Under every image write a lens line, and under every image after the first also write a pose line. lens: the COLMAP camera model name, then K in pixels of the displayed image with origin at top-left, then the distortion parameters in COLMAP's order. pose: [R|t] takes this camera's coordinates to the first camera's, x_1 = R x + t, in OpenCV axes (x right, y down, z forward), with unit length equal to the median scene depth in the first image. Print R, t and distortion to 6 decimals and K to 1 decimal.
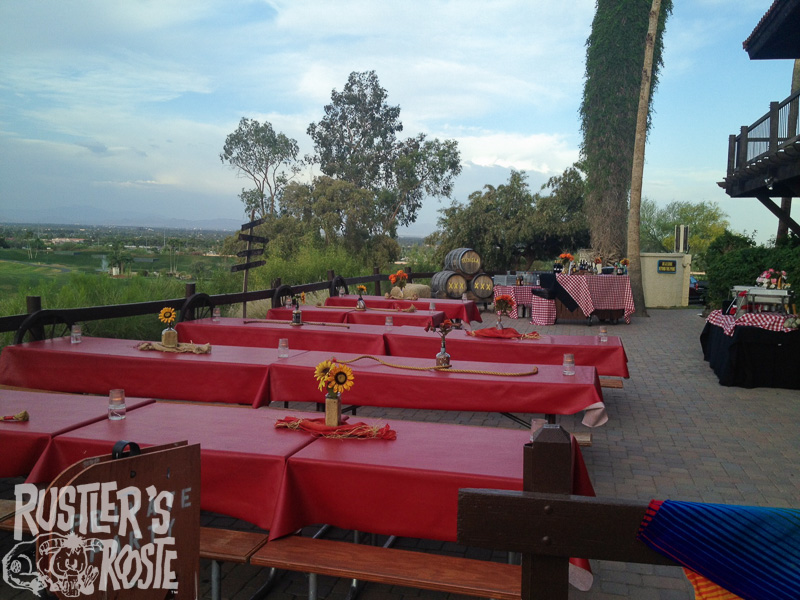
lens RADIAL K [[759.6, 0, 410.2], [0, 759.6, 297.0], [0, 0, 1]] dist [0.022943, 0.000000]
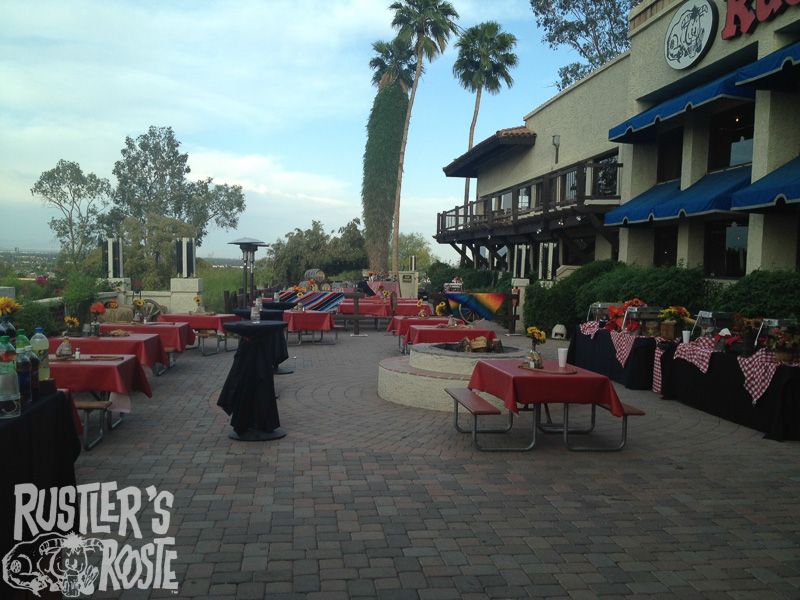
lens RADIAL K [[759.6, 0, 406.4], [0, 759.6, 307.4], [0, 0, 1]] dist [0.022943, 0.000000]
pose [[0.932373, -0.018839, 0.361007, -0.151912], [0.022226, 0.999739, -0.005232, 0.018092], [-0.360814, 0.012902, 0.932548, -0.328314]]
